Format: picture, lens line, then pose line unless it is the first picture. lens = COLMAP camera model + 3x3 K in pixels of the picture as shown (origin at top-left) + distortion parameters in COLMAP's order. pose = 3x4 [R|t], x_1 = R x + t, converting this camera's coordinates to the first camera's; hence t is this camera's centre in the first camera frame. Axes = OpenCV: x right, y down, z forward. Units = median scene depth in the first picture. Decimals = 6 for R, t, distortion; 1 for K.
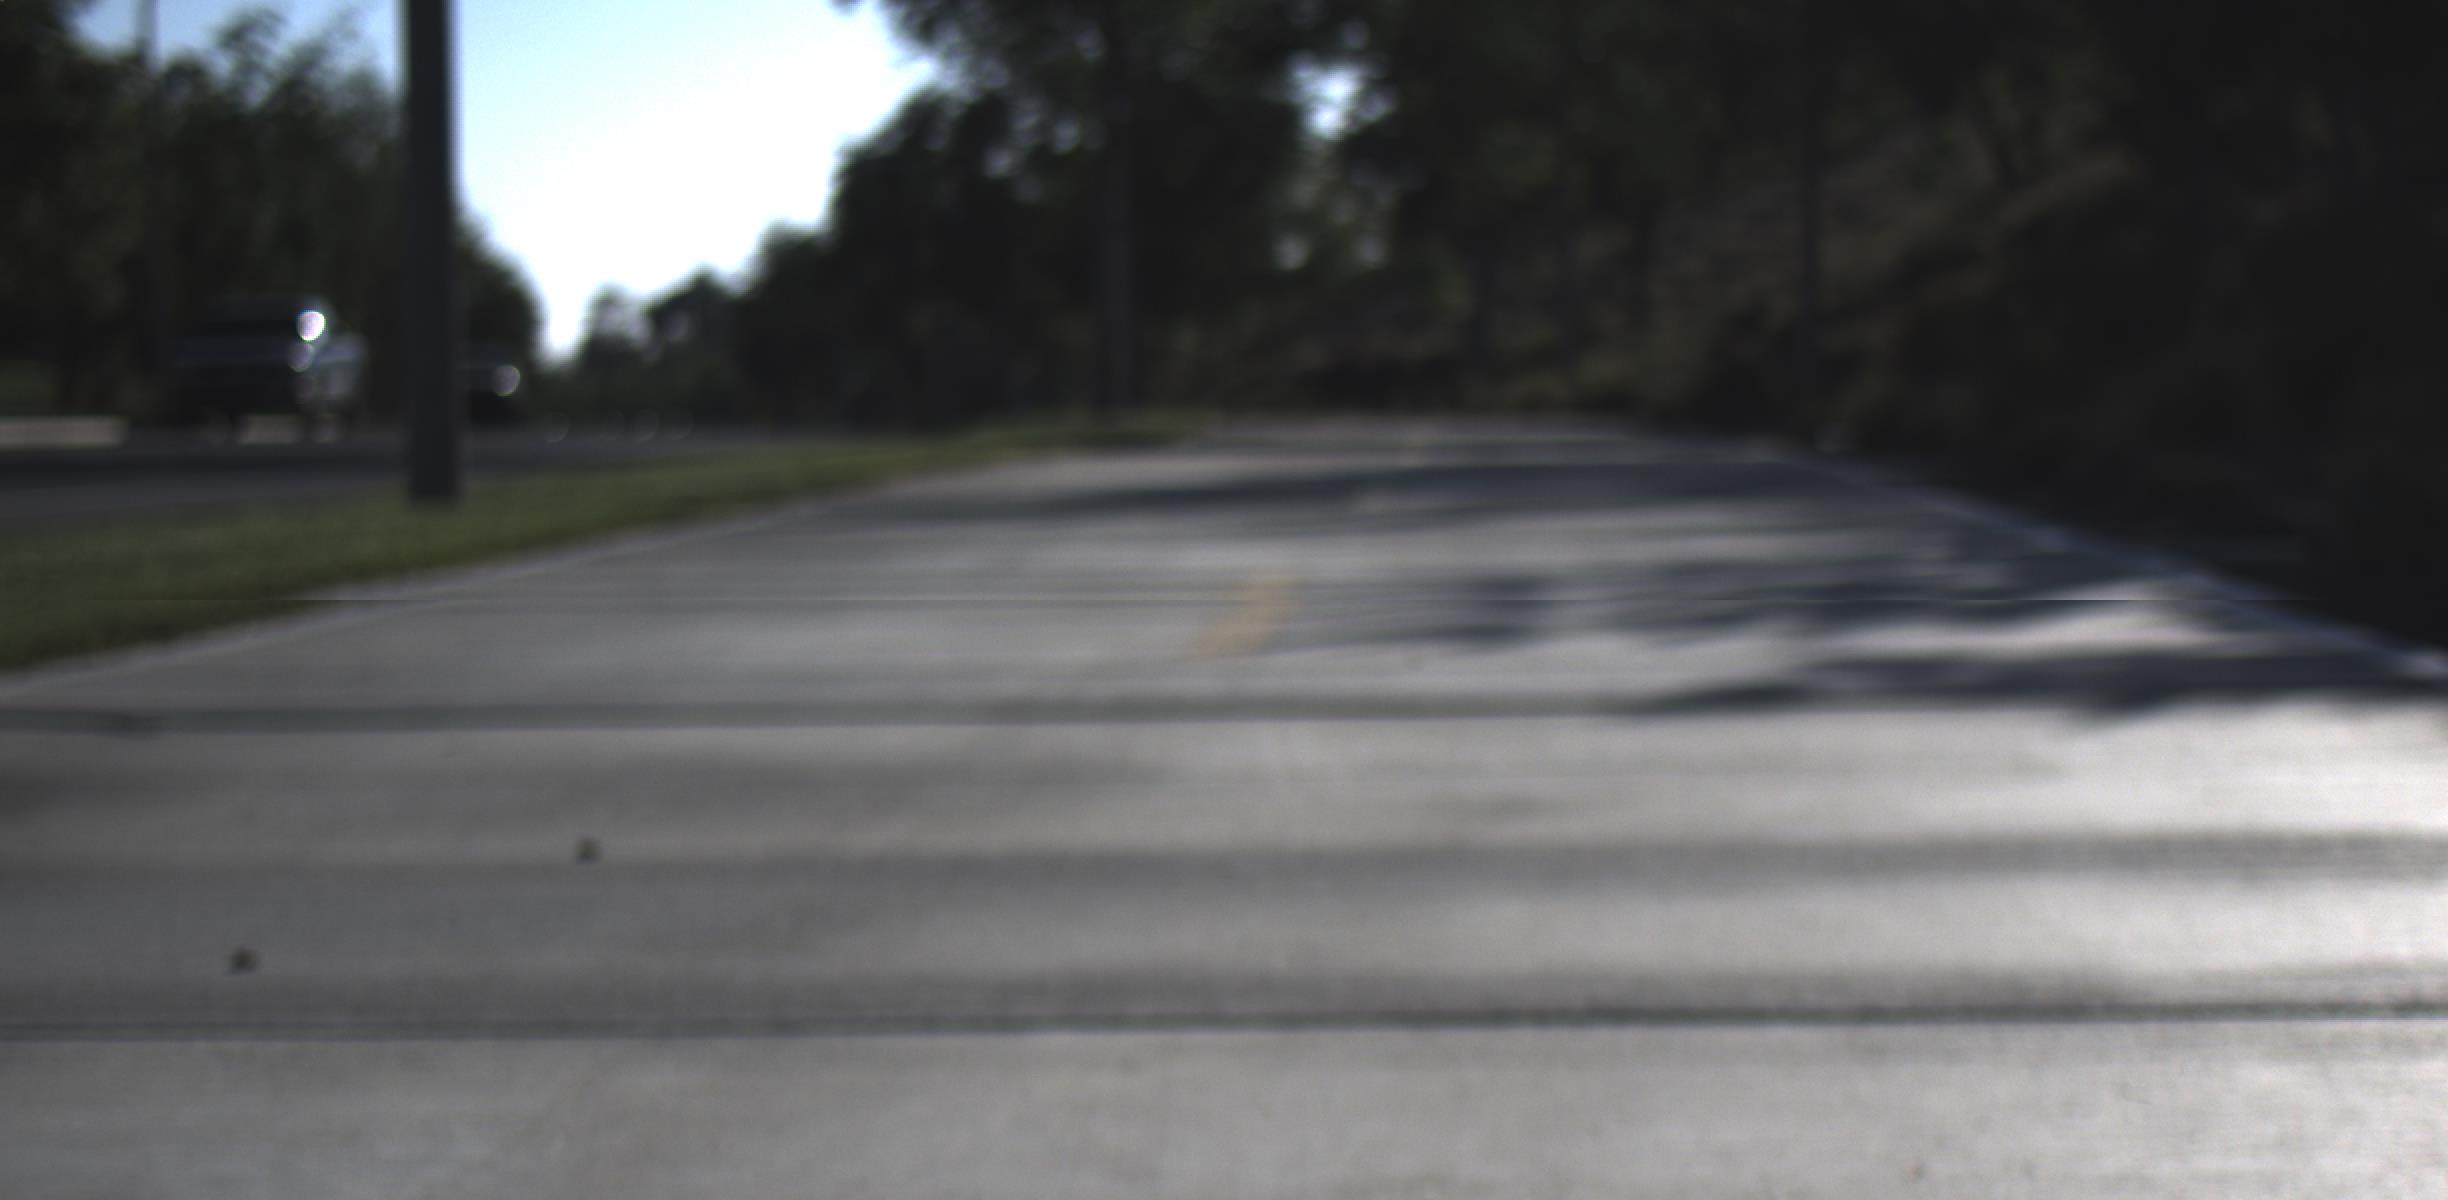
lens RADIAL K [[4844.5, 0, 1225.3], [0, 4844.5, 695.8], [0, 0, 1]] dist [-0.014288, 0.195570]
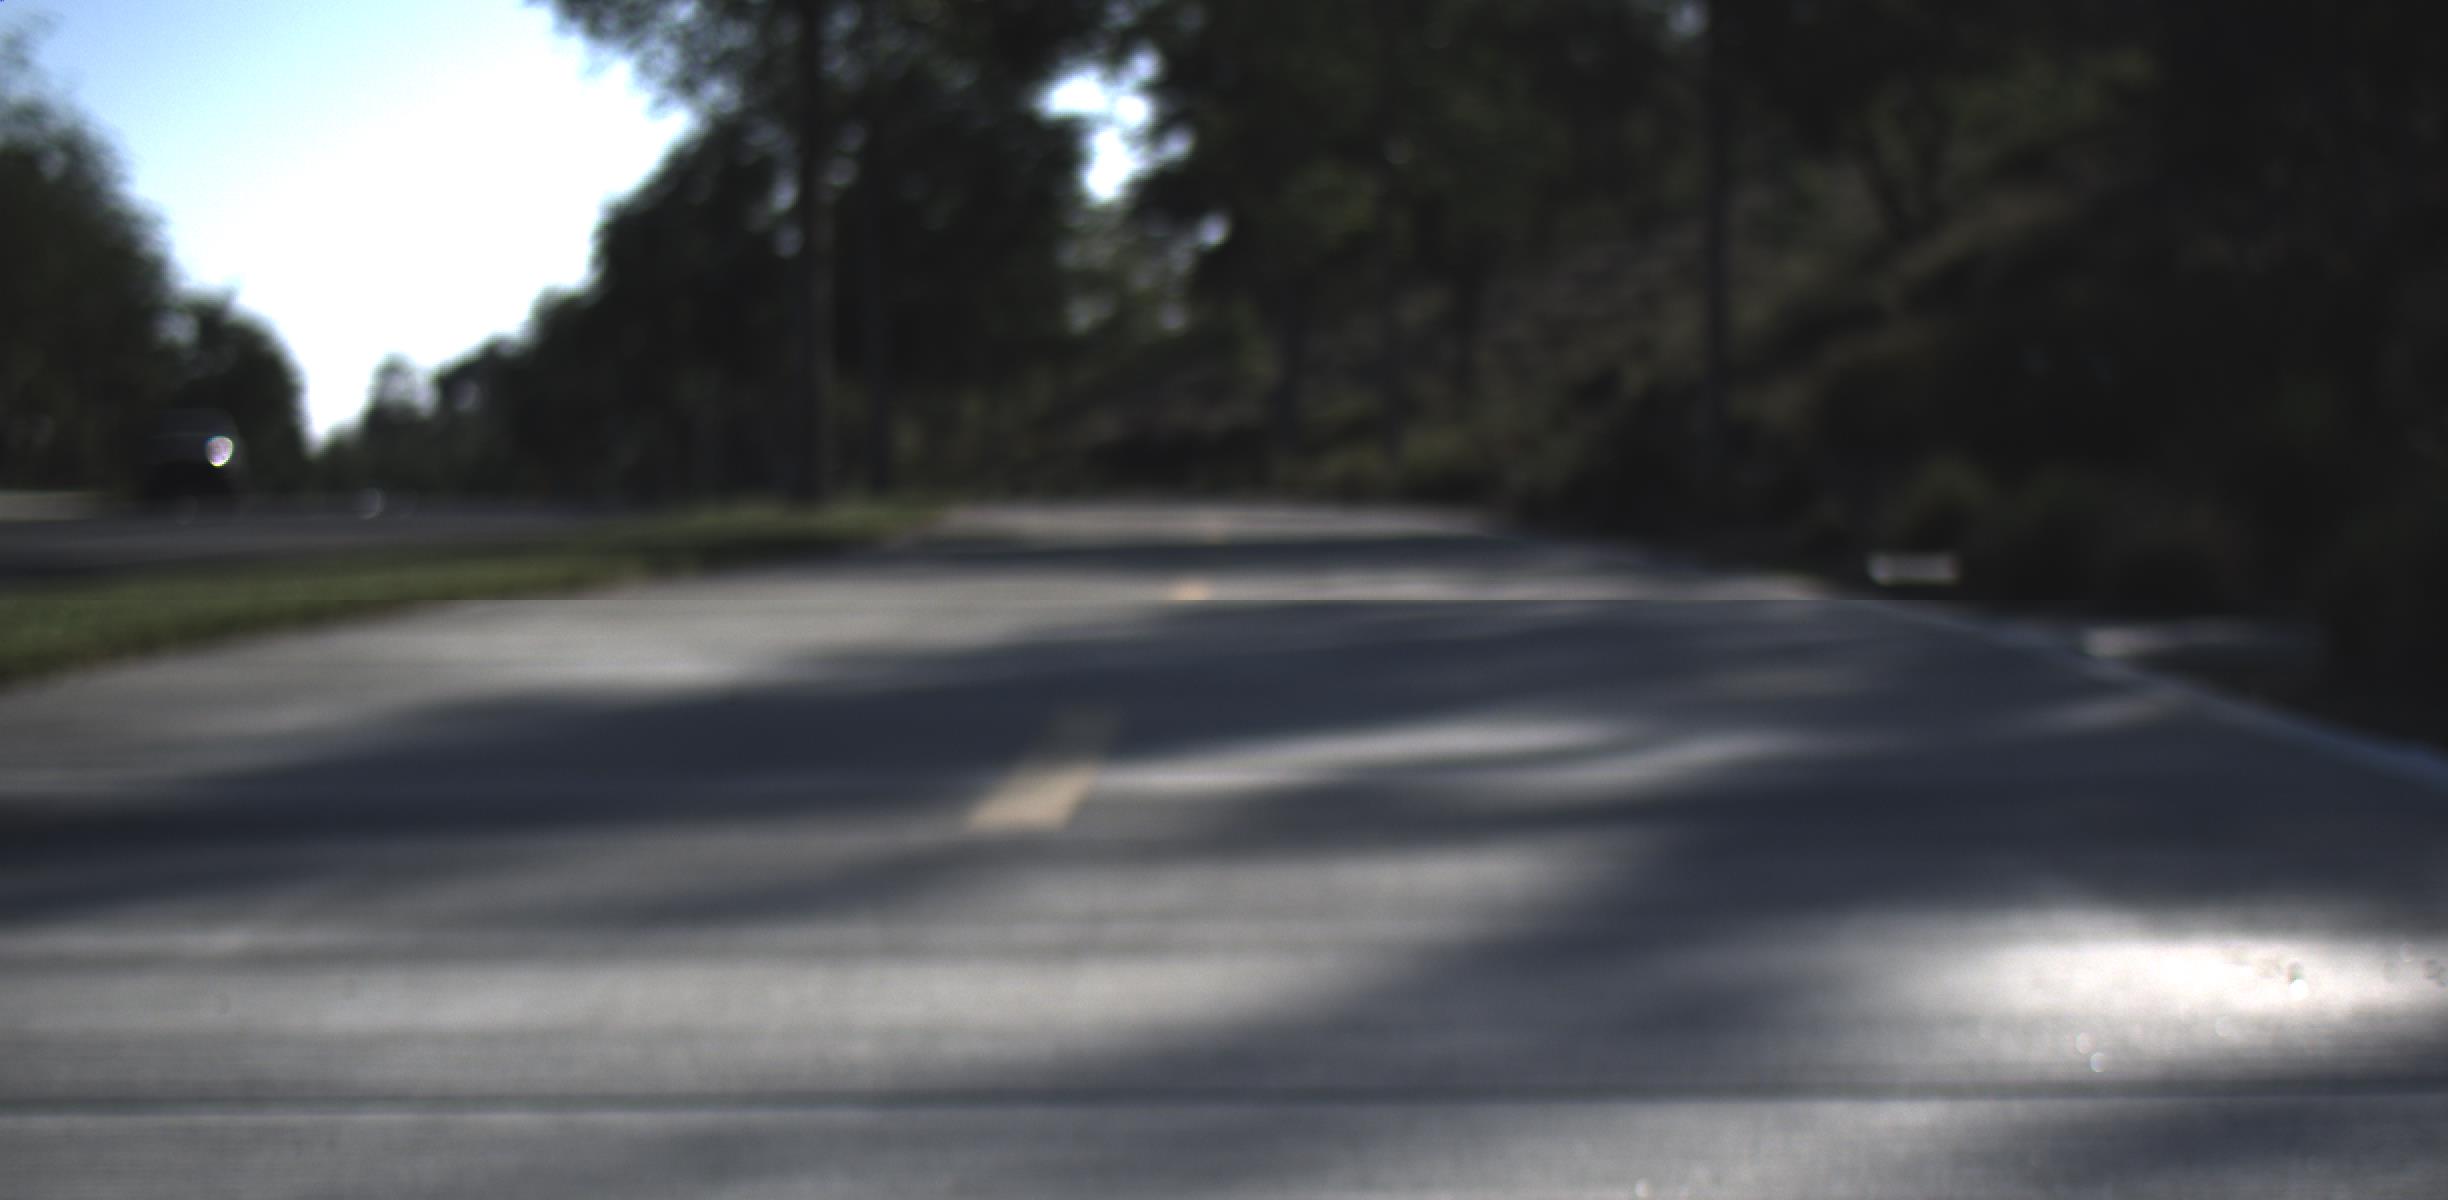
lens RADIAL K [[4844.5, 0, 1225.3], [0, 4844.5, 695.8], [0, 0, 1]] dist [-0.014288, 0.195570]
pose [[0.999196, 0.002335, 0.040021, 0.005852], [-0.001738, 0.999887, -0.014957, -0.008305], [-0.040051, 0.014876, 0.999087, 0.119405]]
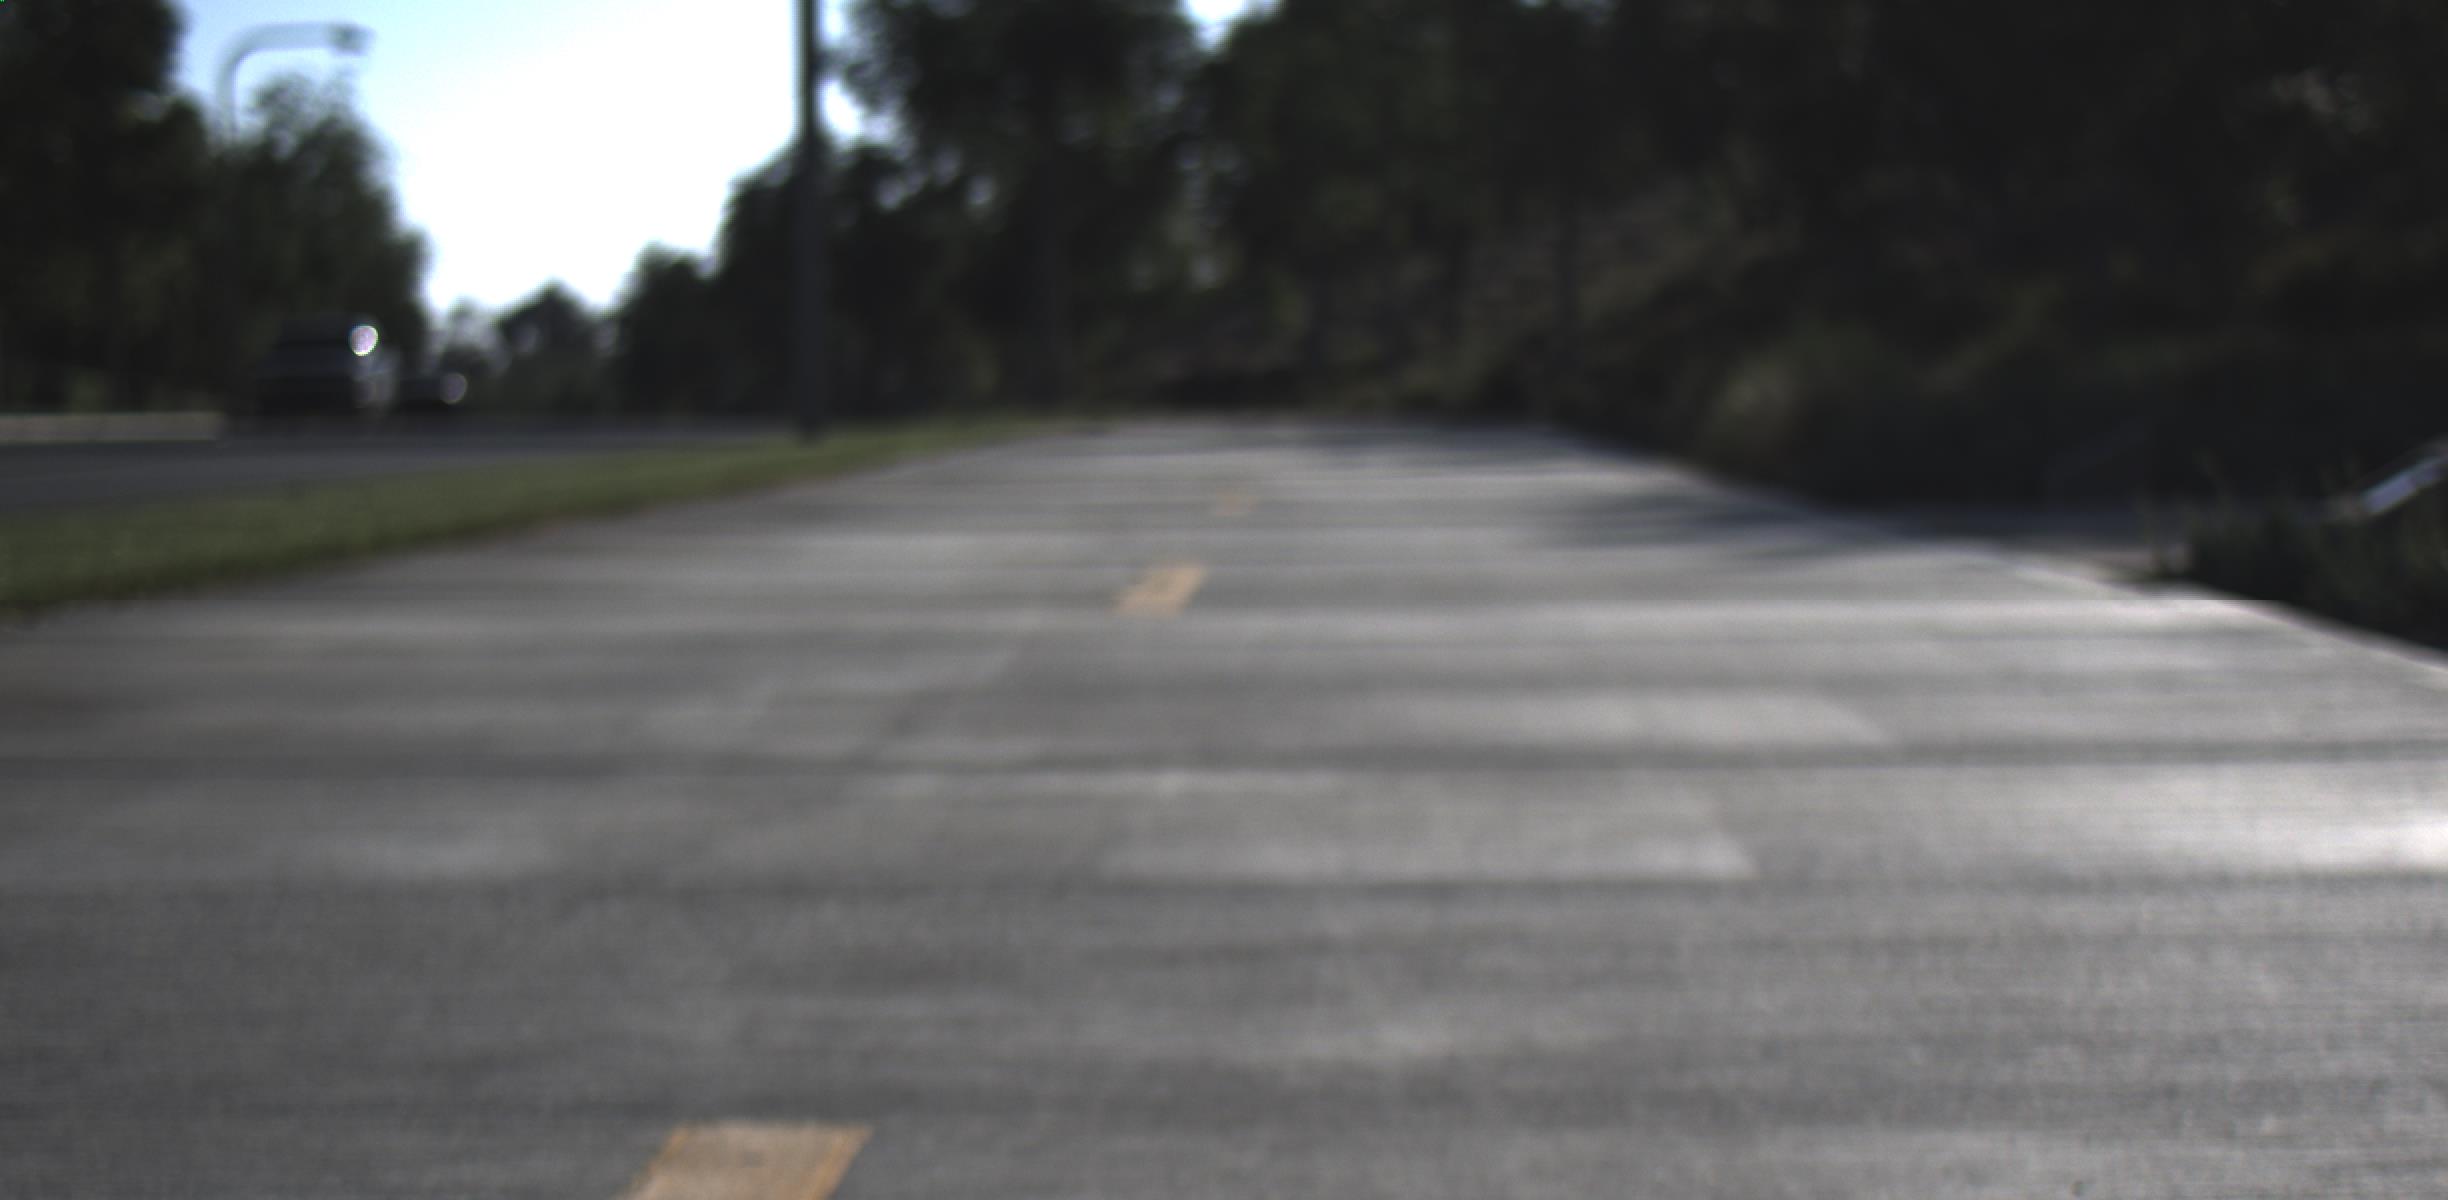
lens RADIAL K [[4860.3, 0, 1221.7], [0, 4860.3, 528.4], [0, 0, 1]] dist [-0.001738, 0.034085]
pose [[0.999393, 0.000180, 0.034840, -0.012372], [0.001105, 0.999320, -0.036860, 0.013452], [-0.034823, 0.036876, 0.998713, -0.190908]]
